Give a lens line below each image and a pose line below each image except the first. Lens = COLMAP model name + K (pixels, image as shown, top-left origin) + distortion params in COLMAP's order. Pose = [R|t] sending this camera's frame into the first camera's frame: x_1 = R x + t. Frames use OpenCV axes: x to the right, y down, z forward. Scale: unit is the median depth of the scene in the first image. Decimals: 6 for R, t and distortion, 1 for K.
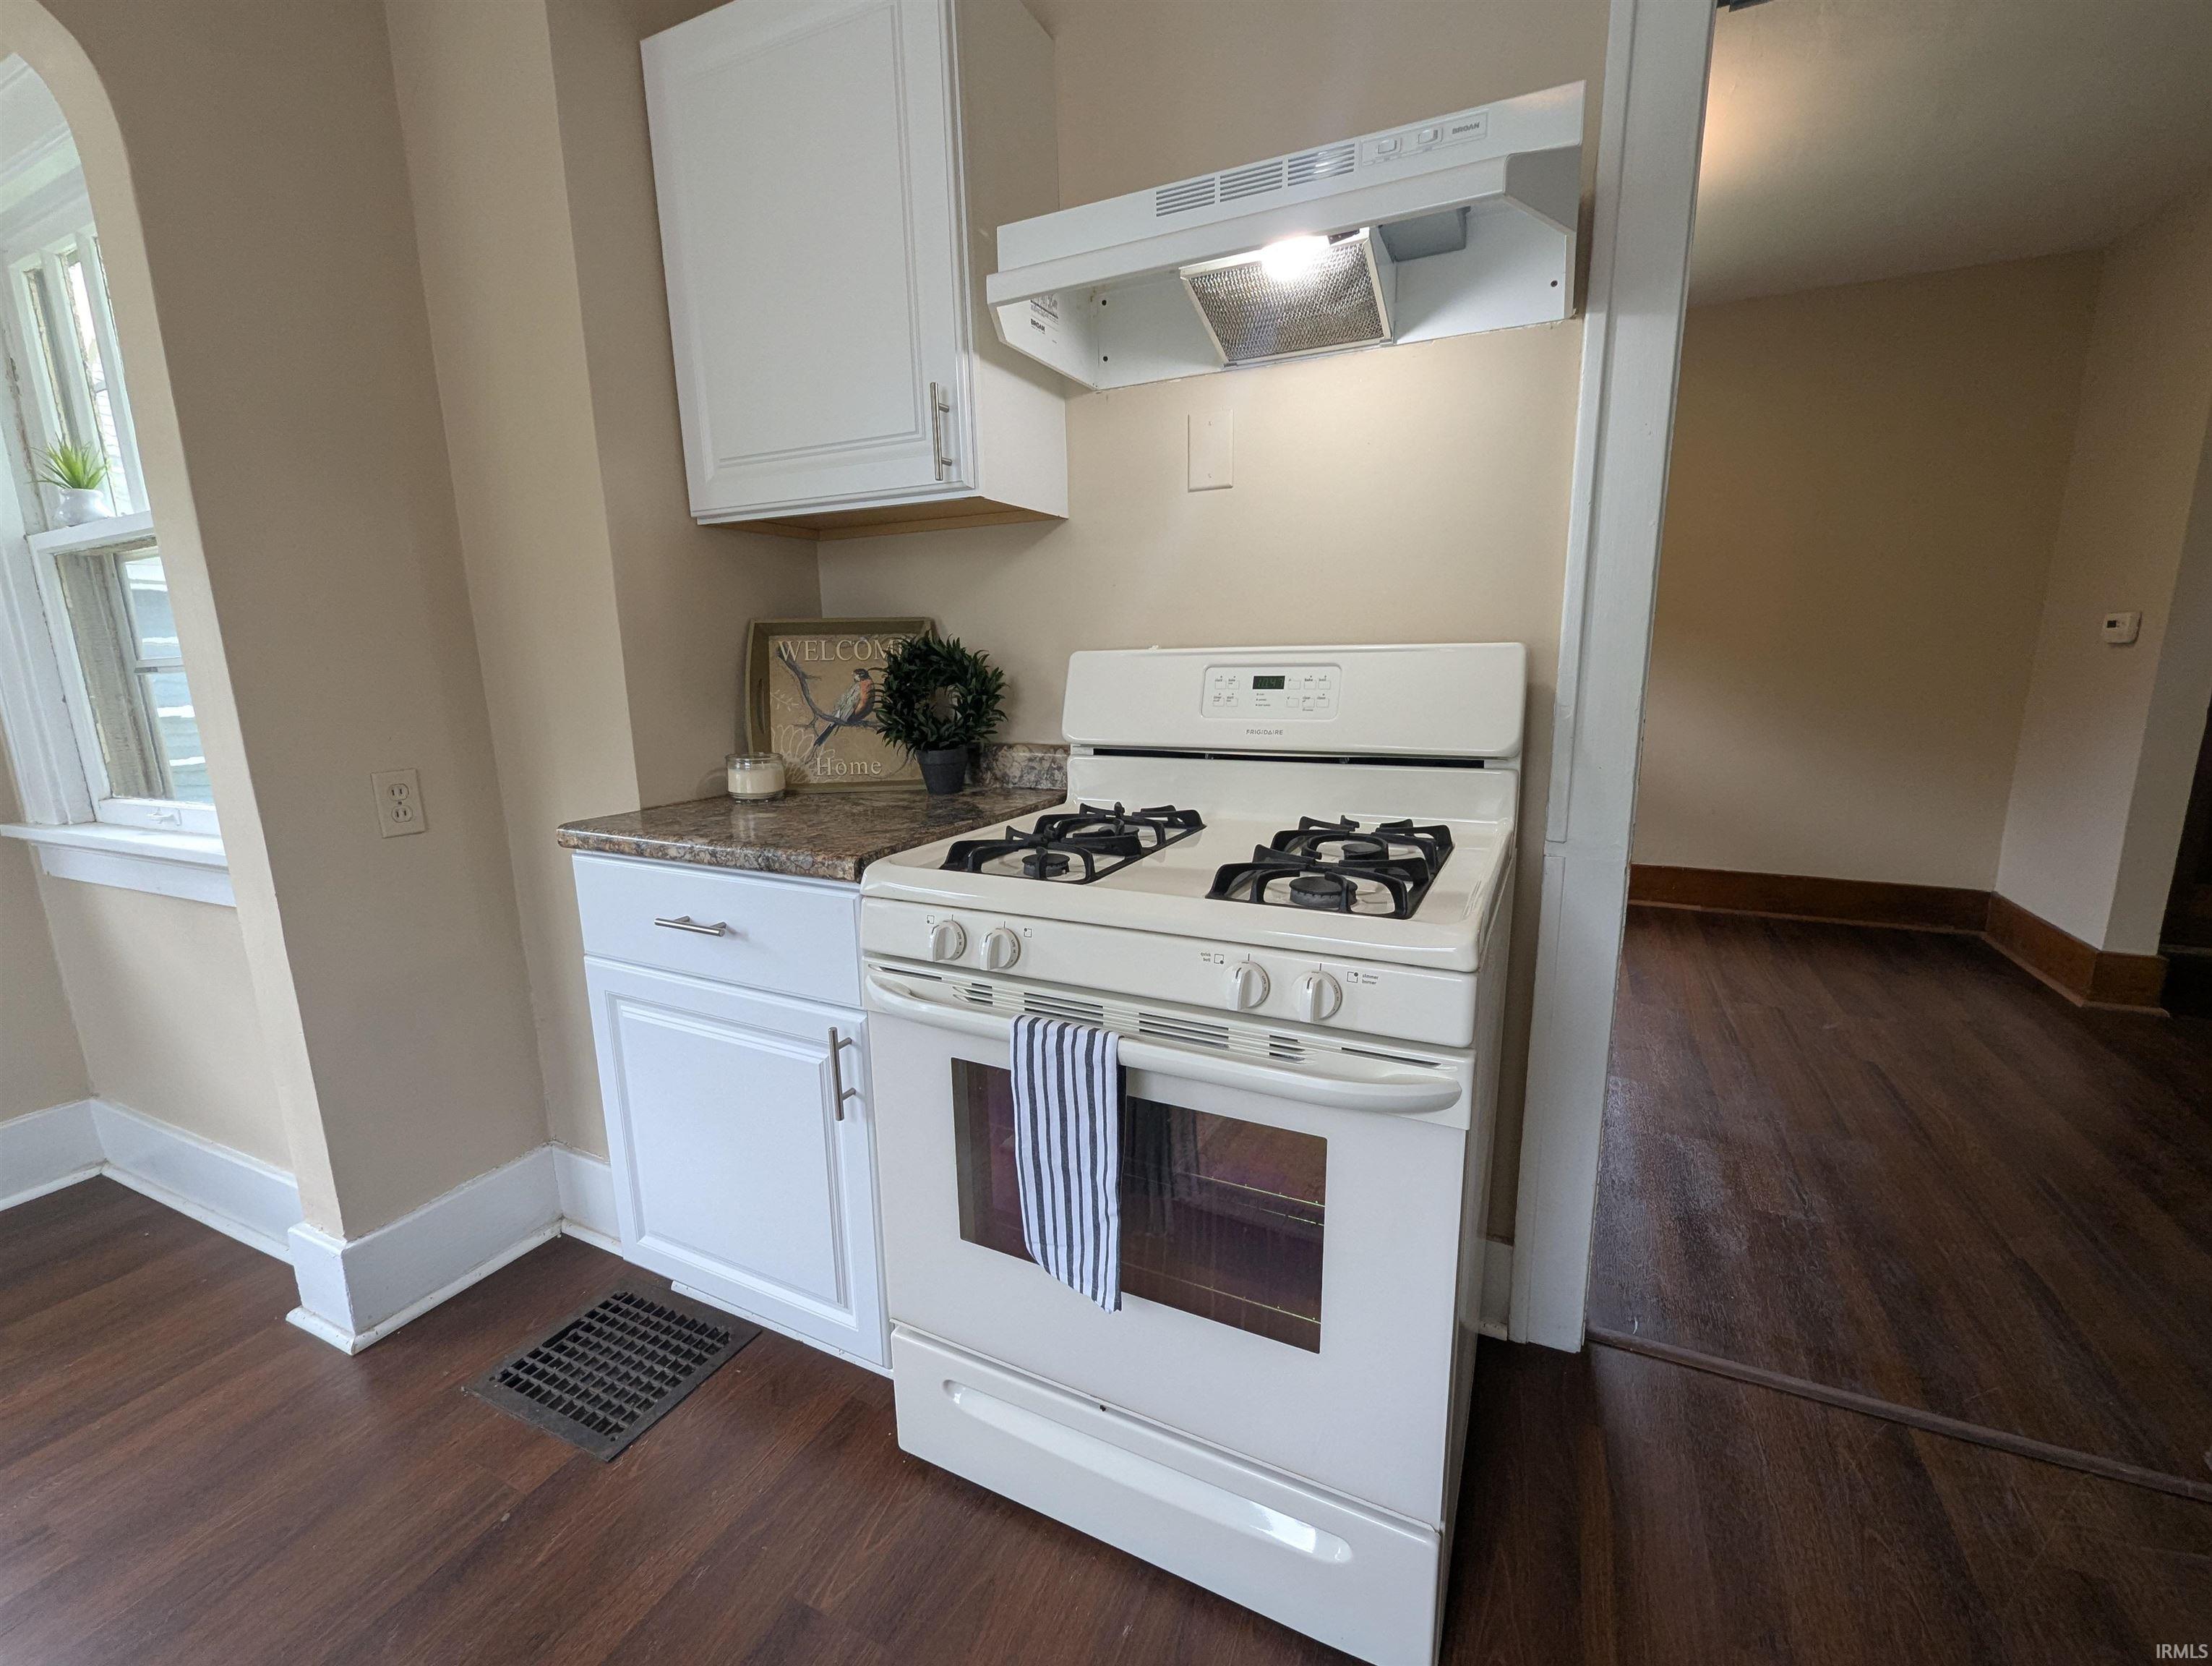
lens RADIAL K [[911.1, 0, 1106.0], [0, 911.1, 833.0], [0, 0, 1]] dist [0.000770, -0.000008]
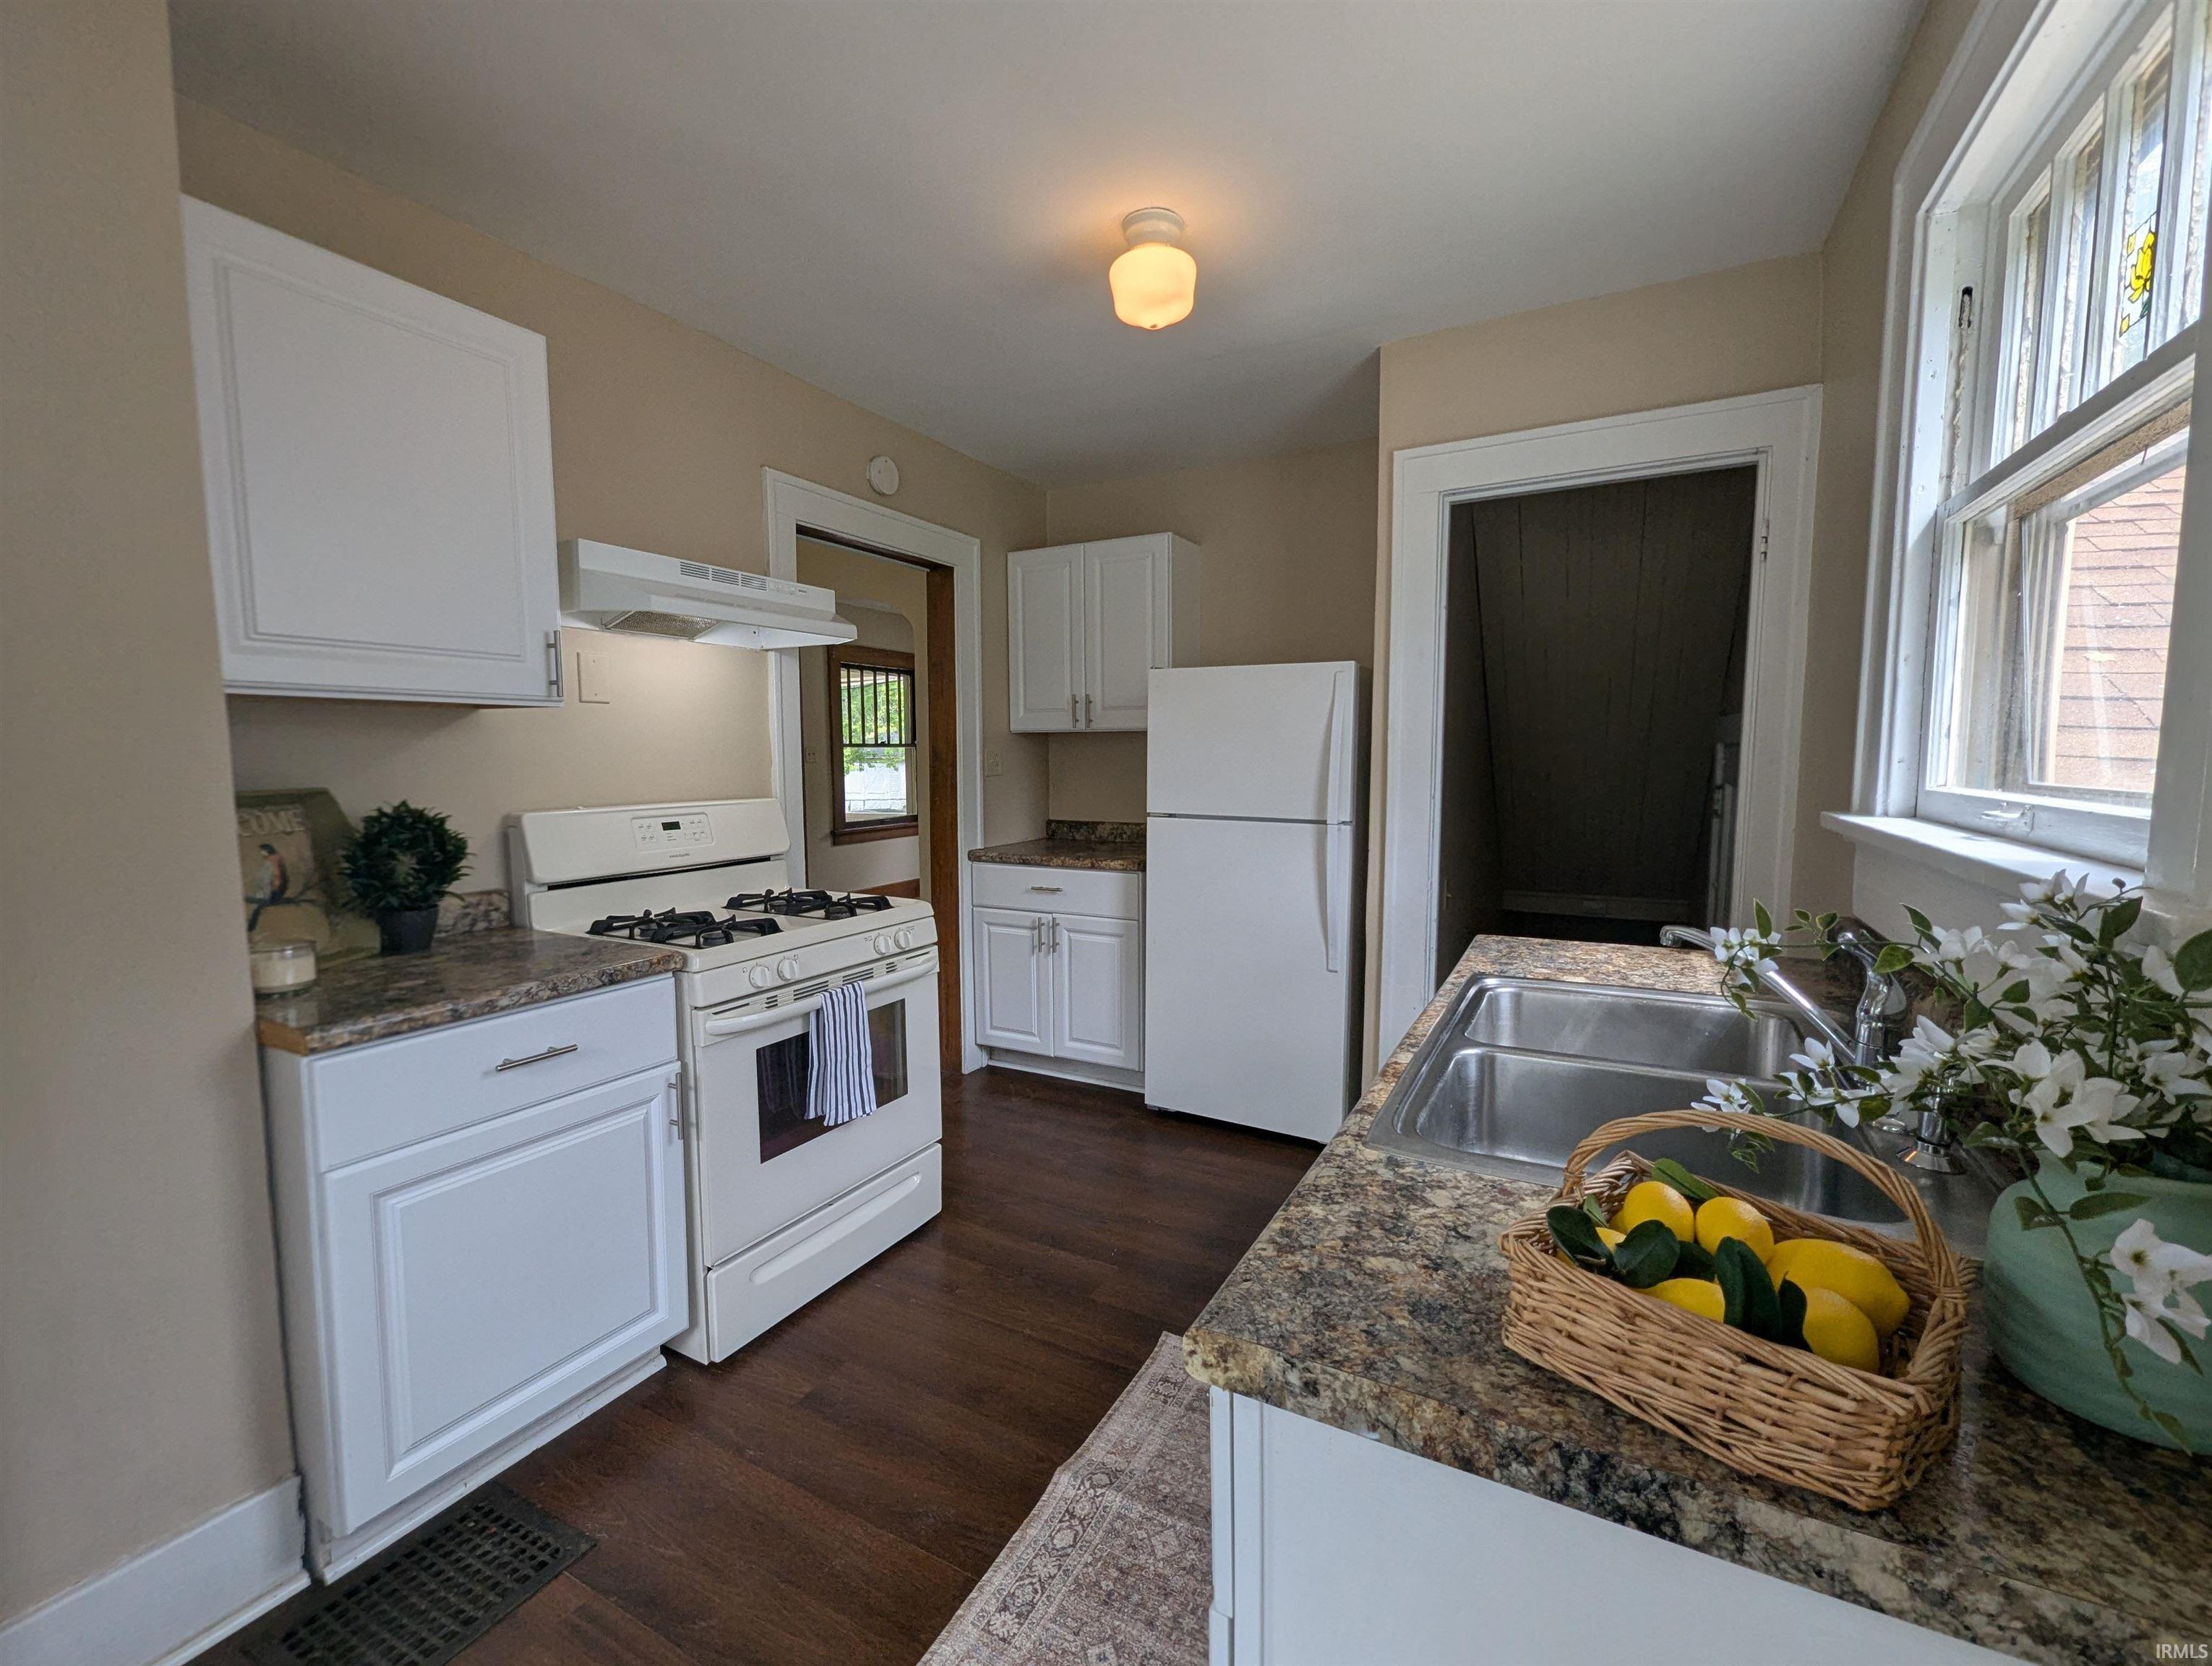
lens RADIAL K [[911.1, 0, 1106.0], [0, 911.1, 833.0], [0, 0, 1]] dist [0.000770, -0.000008]
pose [[0.056596, -0.070968, 0.995872, -1.486406], [0.197576, 0.978540, 0.058504, -0.099647], [-0.978652, 0.193449, 0.069403, 0.131832]]
